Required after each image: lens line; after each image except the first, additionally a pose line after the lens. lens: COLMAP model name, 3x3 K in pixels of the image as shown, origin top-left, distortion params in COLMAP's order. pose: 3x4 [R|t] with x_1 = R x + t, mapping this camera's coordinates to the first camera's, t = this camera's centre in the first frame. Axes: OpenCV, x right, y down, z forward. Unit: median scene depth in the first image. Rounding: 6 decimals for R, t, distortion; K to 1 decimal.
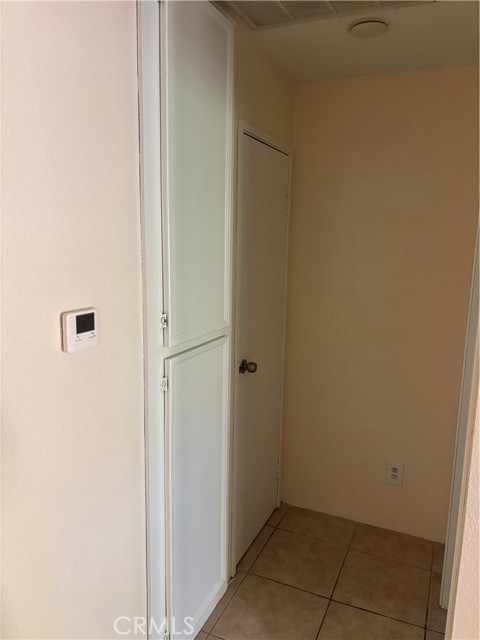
lens RADIAL K [[486.4, 0, 238.8], [0, 486.4, 320.7], [0, 0, 1]] dist [0.045301, -0.047988]
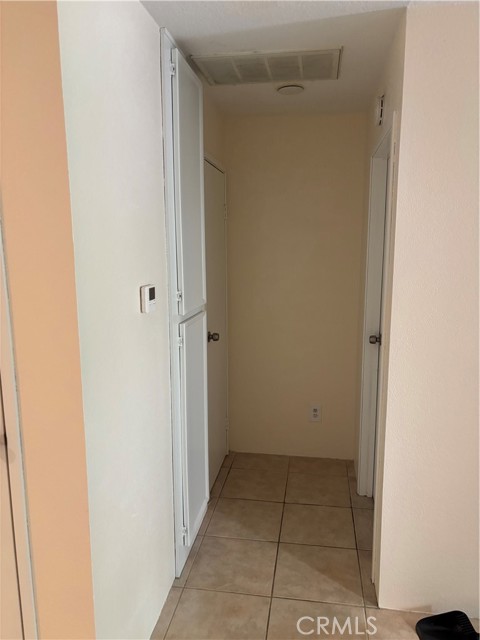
lens RADIAL K [[486.4, 0, 243.3], [0, 486.4, 319.6], [0, 0, 1]] dist [0.045301, -0.047988]
pose [[0.964421, -0.062495, 0.256877, -0.280364], [0.064907, 0.997891, -0.000910, 0.067239], [-0.256278, 0.017550, 0.966444, -0.336187]]
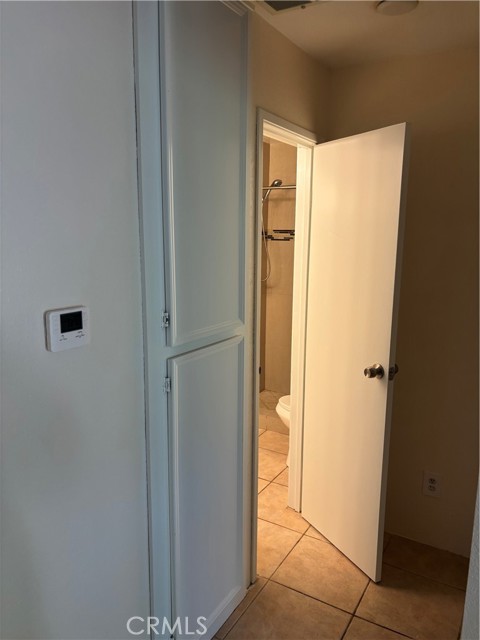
lens RADIAL K [[486.4, 0, 239.2], [0, 486.4, 321.7], [0, 0, 1]] dist [0.045301, -0.047988]
pose [[0.992772, 0.011521, -0.119462, 0.088362], [-0.010447, 0.999899, 0.009611, -0.005412], [0.119560, -0.008294, 0.992792, 0.044713]]
